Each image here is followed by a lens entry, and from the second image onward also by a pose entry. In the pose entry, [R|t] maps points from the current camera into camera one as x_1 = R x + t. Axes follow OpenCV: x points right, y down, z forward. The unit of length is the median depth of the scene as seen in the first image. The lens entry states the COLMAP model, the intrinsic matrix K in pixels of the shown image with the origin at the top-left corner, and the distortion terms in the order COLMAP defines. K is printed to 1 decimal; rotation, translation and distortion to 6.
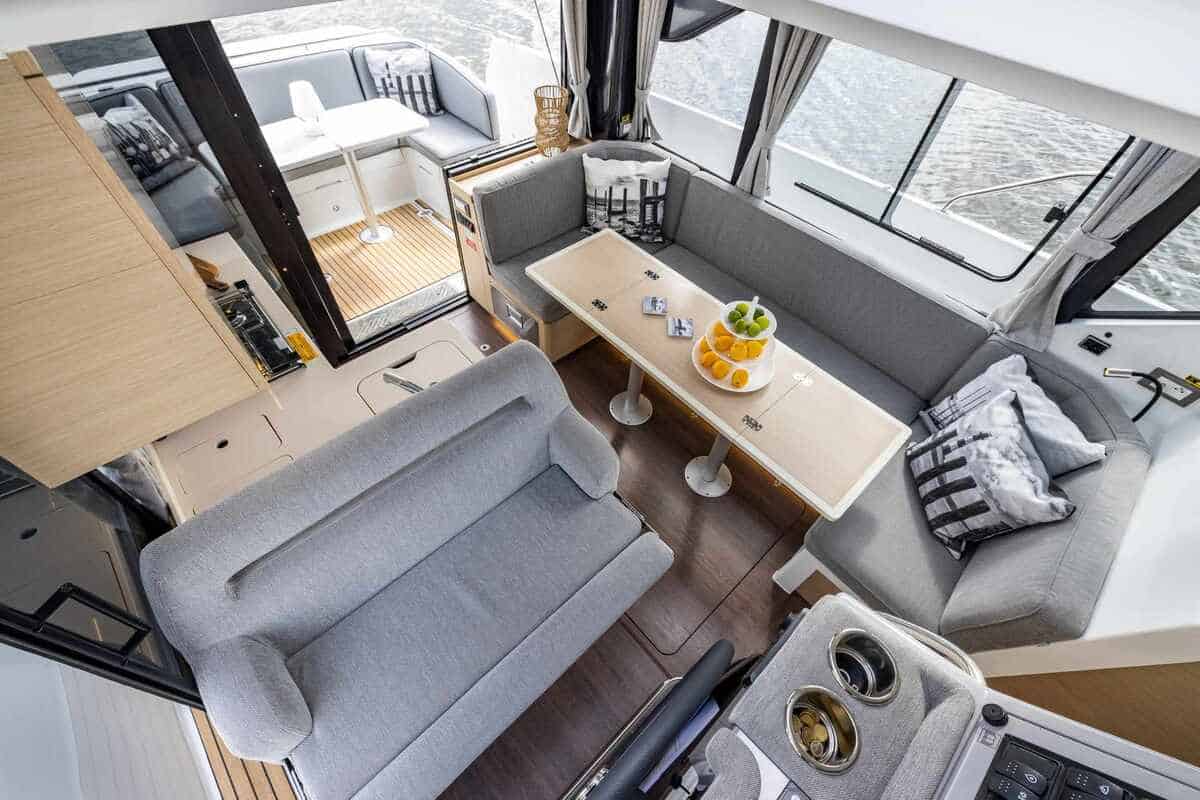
lens RADIAL K [[492.4, 0, 600.0], [0, 492.4, 400.0], [0, 0, 1]] dist [0.000558, 0.000312]
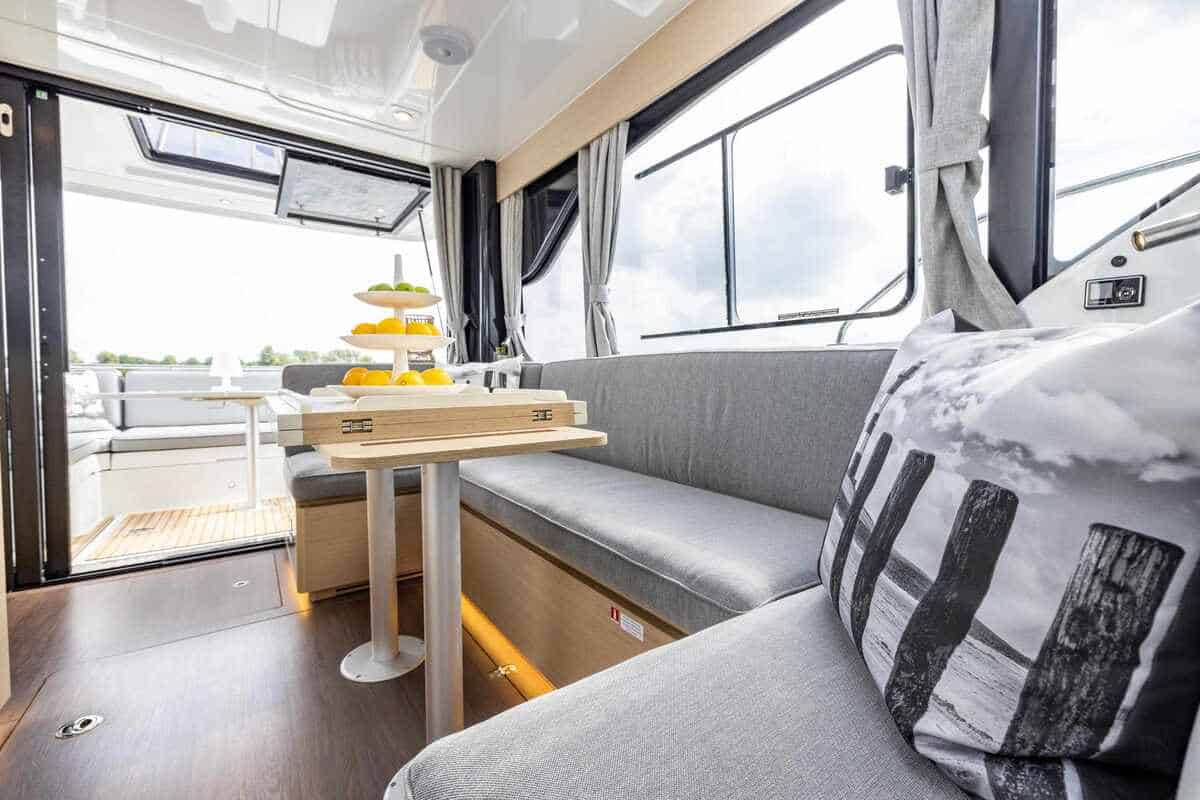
lens RADIAL K [[492.4, 0, 600.0], [0, 492.4, 400.0], [0, 0, 1]] dist [0.000558, 0.000312]
pose [[0.991907, -0.038469, -0.120995, 0.495932], [-0.066618, 0.653577, -0.753922, 0.302046], [0.108082, 0.755882, 0.645725, 0.628166]]
